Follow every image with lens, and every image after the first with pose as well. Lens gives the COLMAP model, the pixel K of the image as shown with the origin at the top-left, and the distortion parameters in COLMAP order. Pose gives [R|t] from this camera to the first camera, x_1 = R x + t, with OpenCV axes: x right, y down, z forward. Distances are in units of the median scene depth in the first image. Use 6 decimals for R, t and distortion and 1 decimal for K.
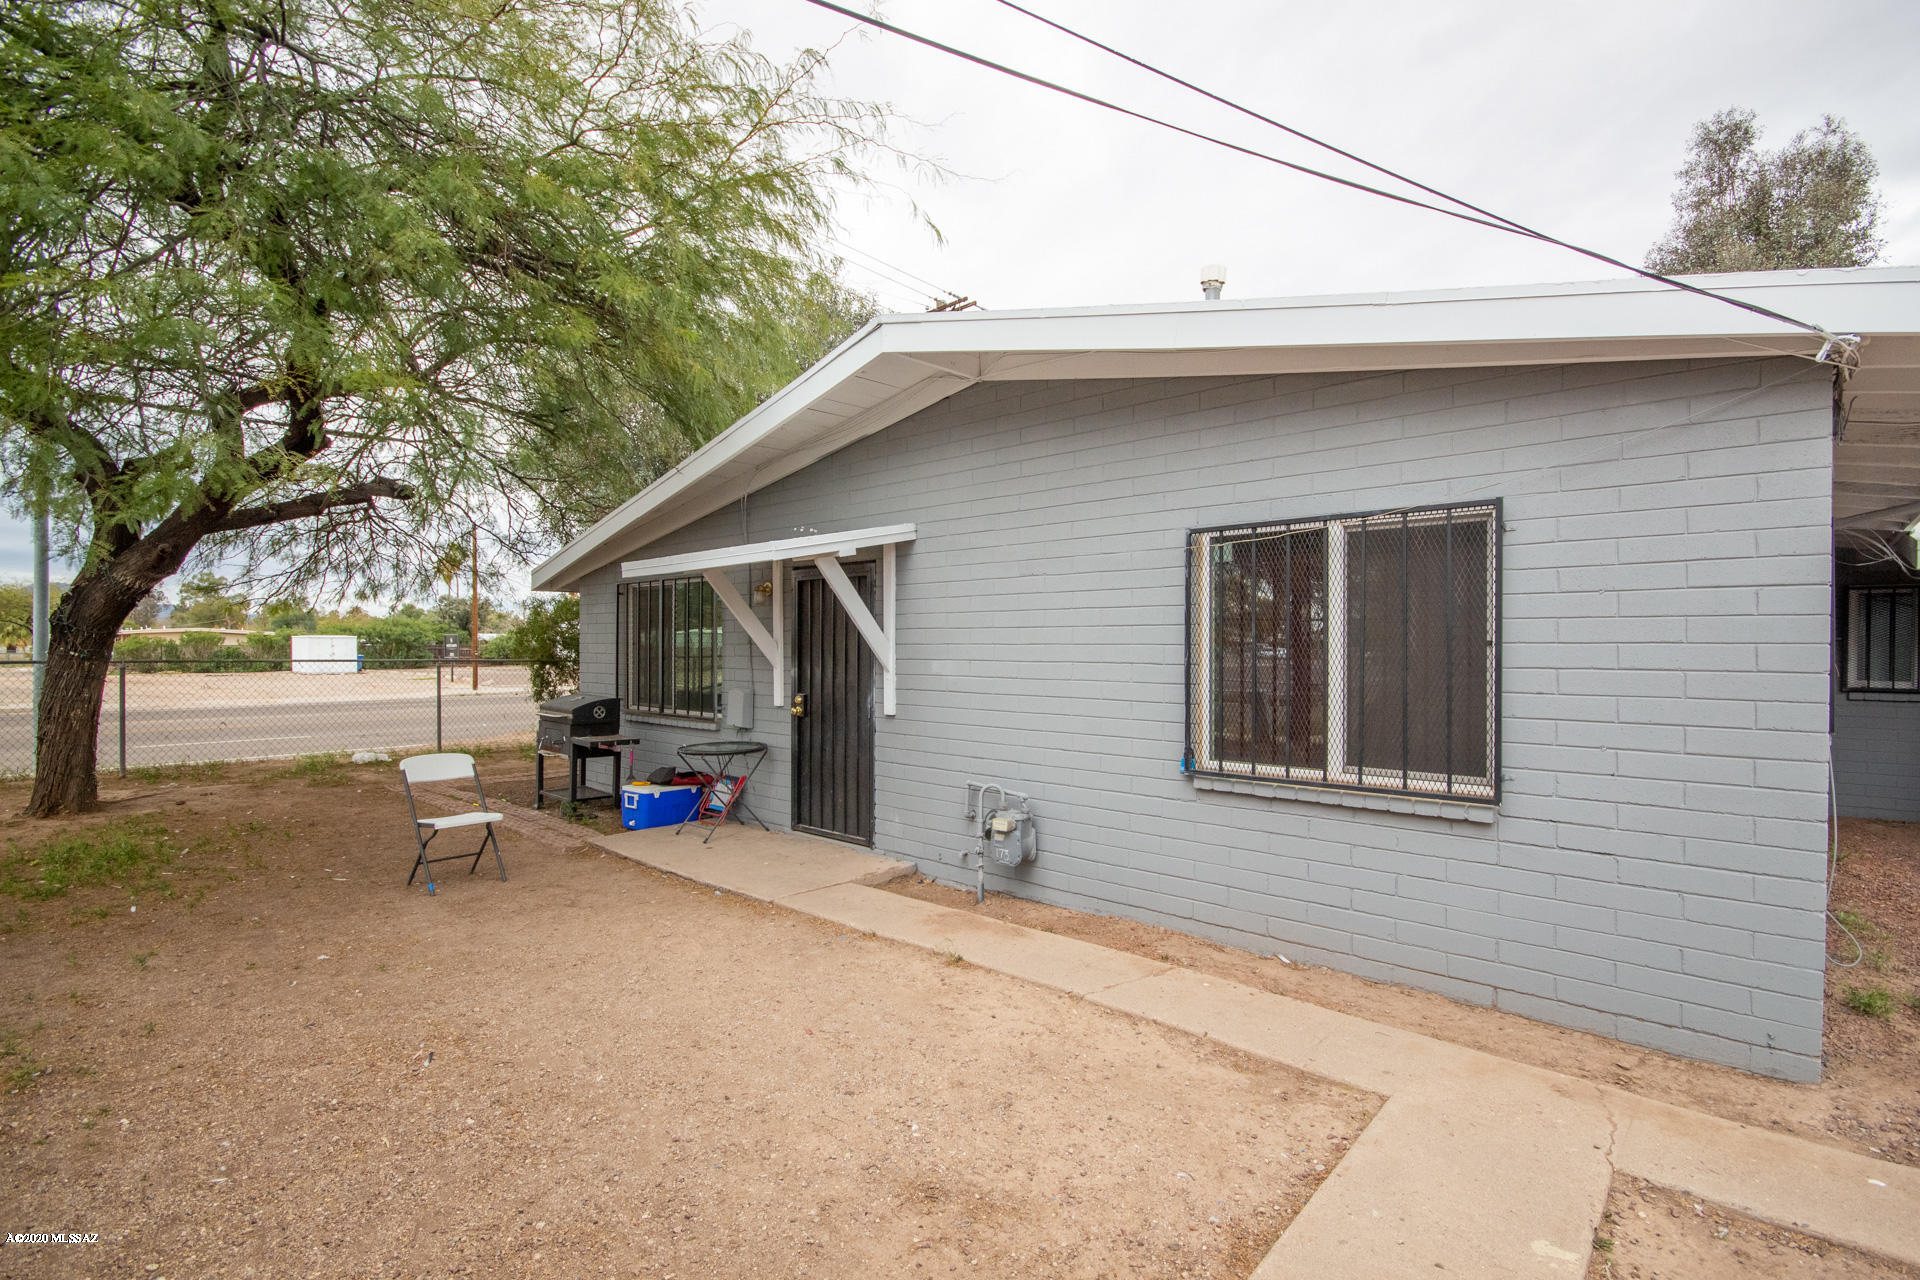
lens RADIAL K [[890.9, 0, 960.2], [0, 890.9, 642.1], [0, 0, 1]] dist [-0.003845, -0.001658]
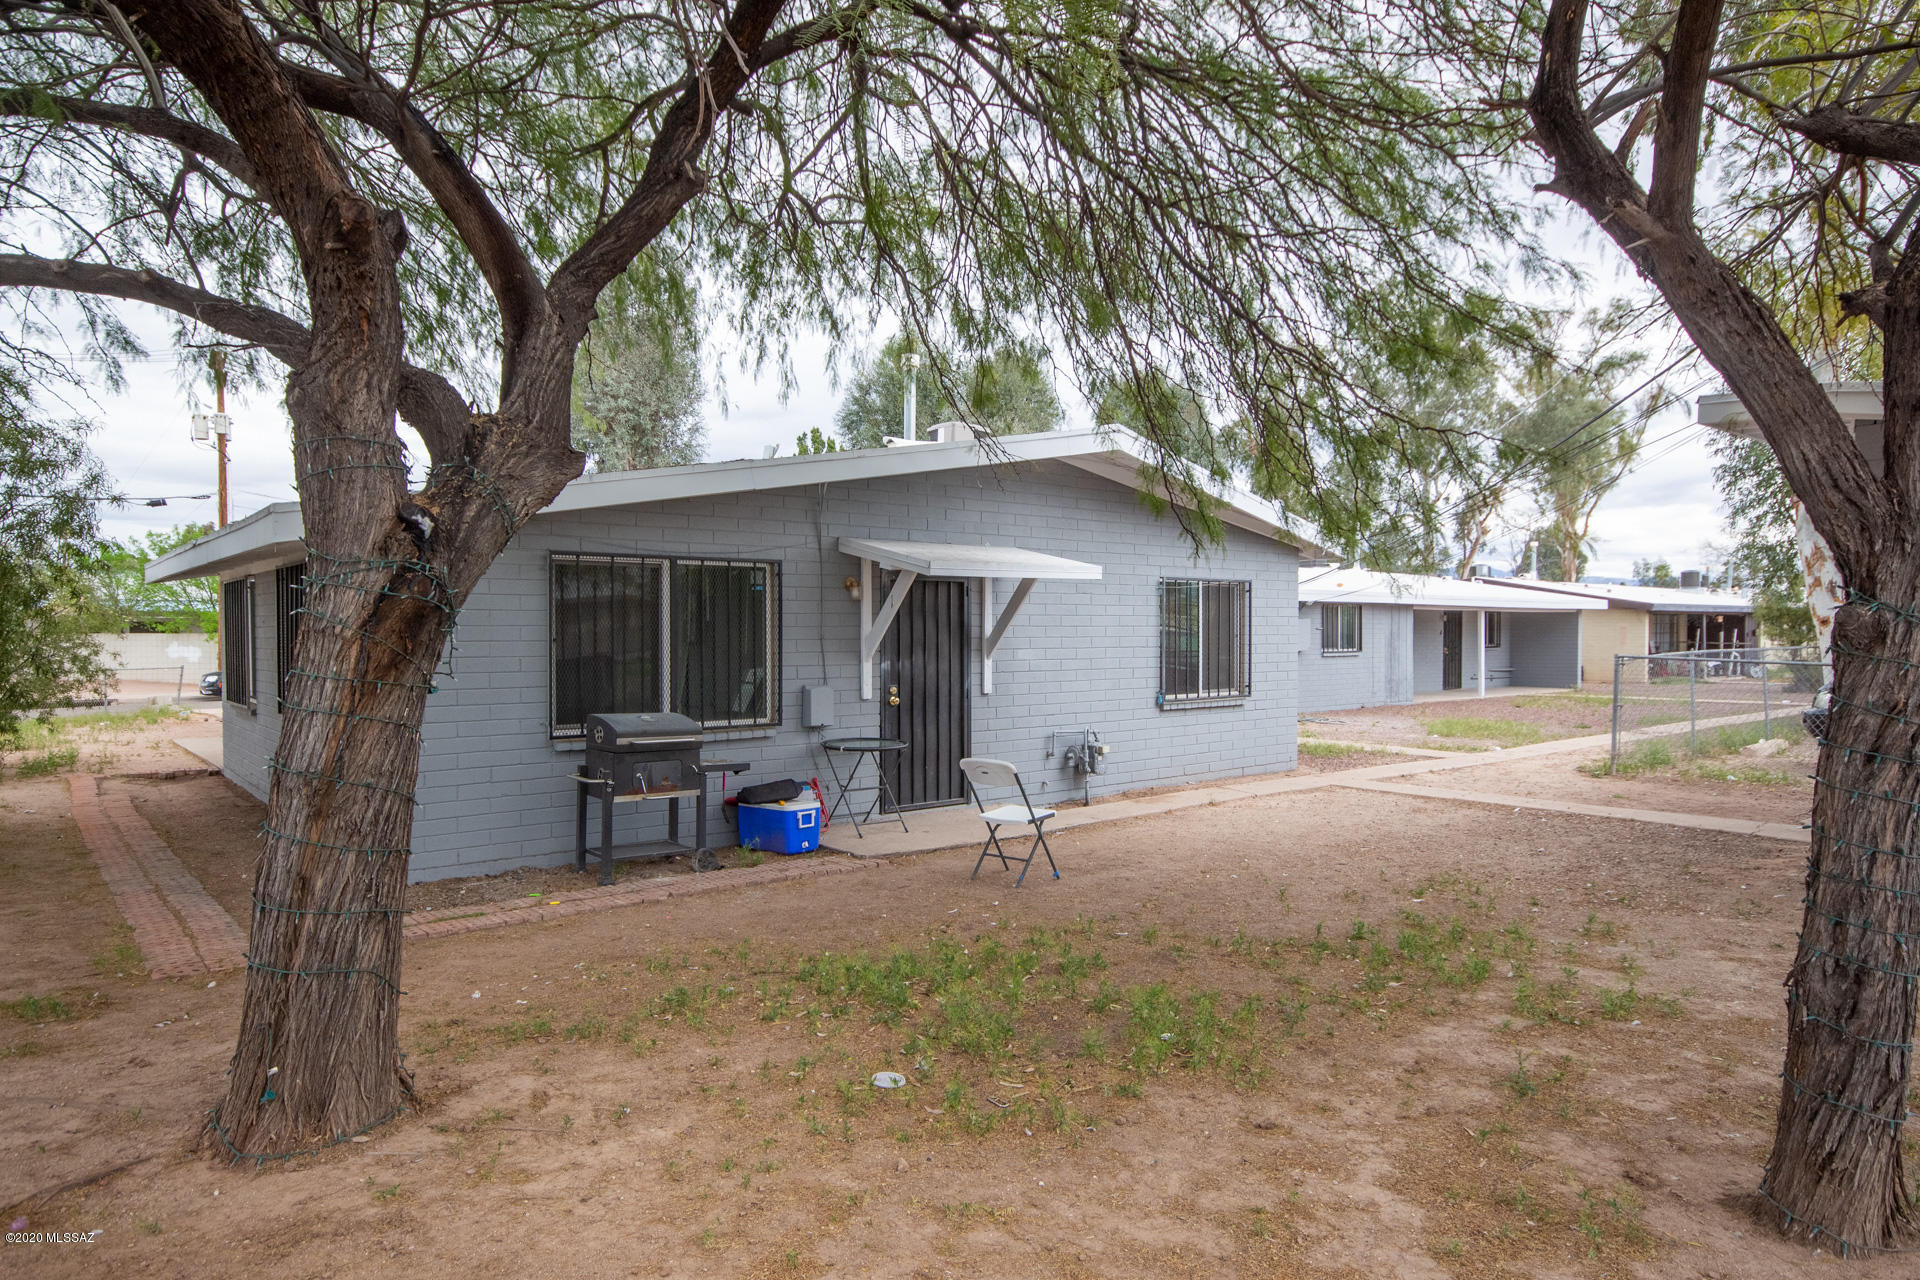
lens RADIAL K [[1149.4, 0, 960.1], [0, 1149.4, 639.7], [0, 0, 1]] dist [0.009994, 0.001223]
pose [[0.154979, -0.008933, 0.987877, -2.383598], [0.002590, 0.999959, 0.008636, -0.012642], [-0.987914, 0.001220, 0.154996, 1.101552]]
